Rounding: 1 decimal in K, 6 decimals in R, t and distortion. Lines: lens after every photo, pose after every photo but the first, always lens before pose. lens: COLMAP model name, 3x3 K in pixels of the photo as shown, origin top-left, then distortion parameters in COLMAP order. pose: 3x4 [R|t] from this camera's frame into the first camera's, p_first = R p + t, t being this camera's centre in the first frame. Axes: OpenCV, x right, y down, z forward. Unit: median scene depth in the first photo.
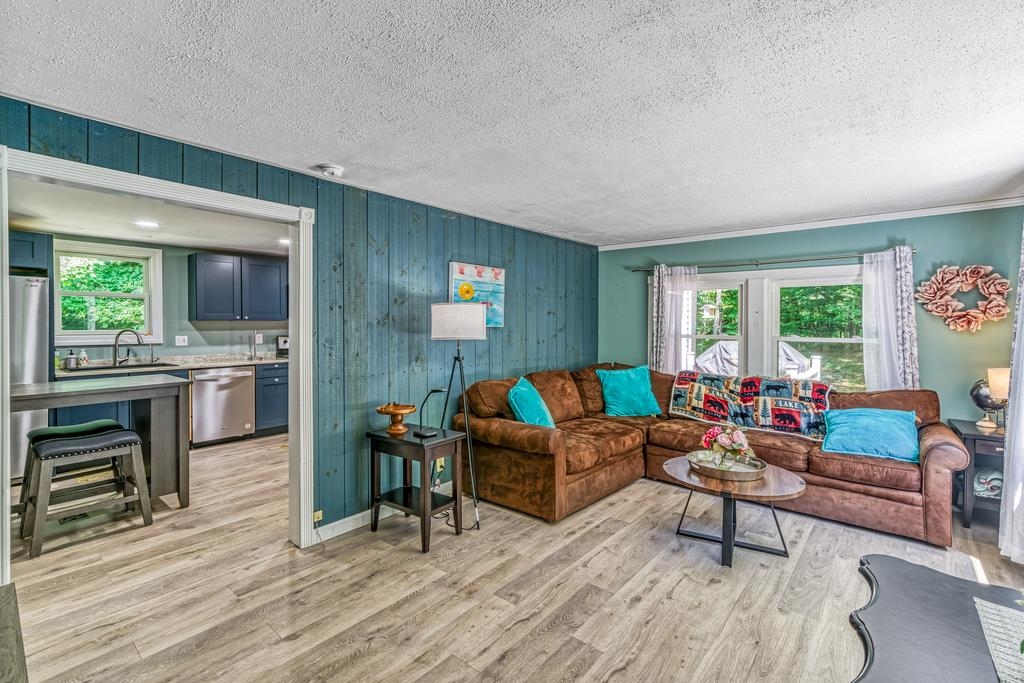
lens RADIAL K [[451.6, 0, 511.5], [0, 451.6, 329.8], [0, 0, 1]] dist [0.000434, 0.000051]
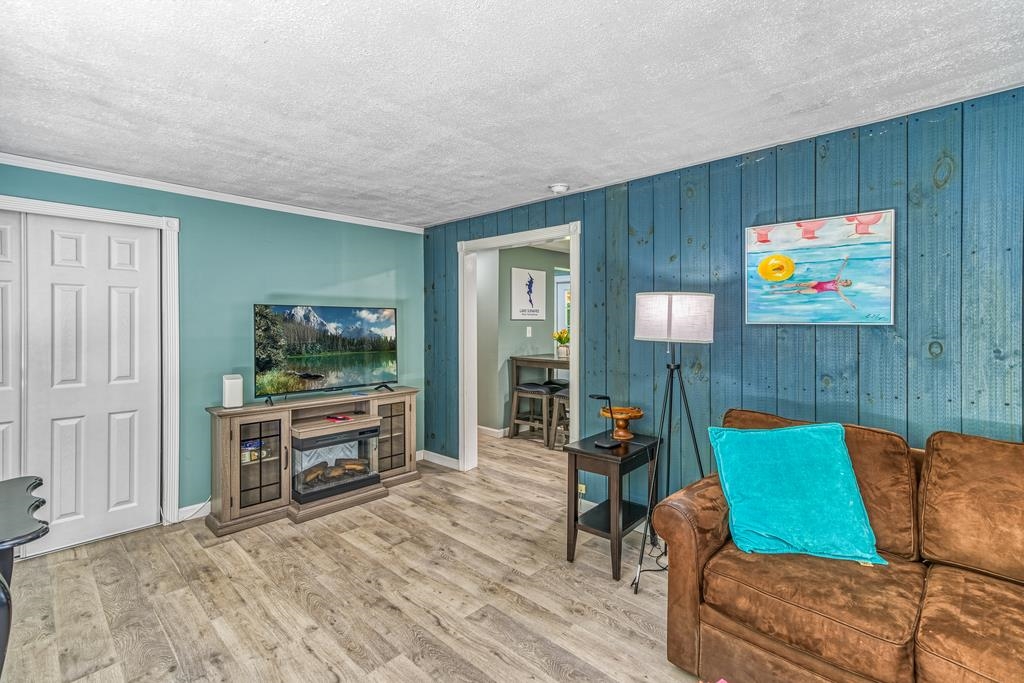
lens RADIAL K [[460.9, 0, 509.6], [0, 460.9, 320.5], [0, 0, 1]] dist [0.001109, 0.000105]
pose [[-0.049769, 0.001020, -0.998760, 0.848730], [-0.007746, 0.999969, 0.001407, -0.014029], [0.998731, 0.007807, -0.049760, 0.995652]]
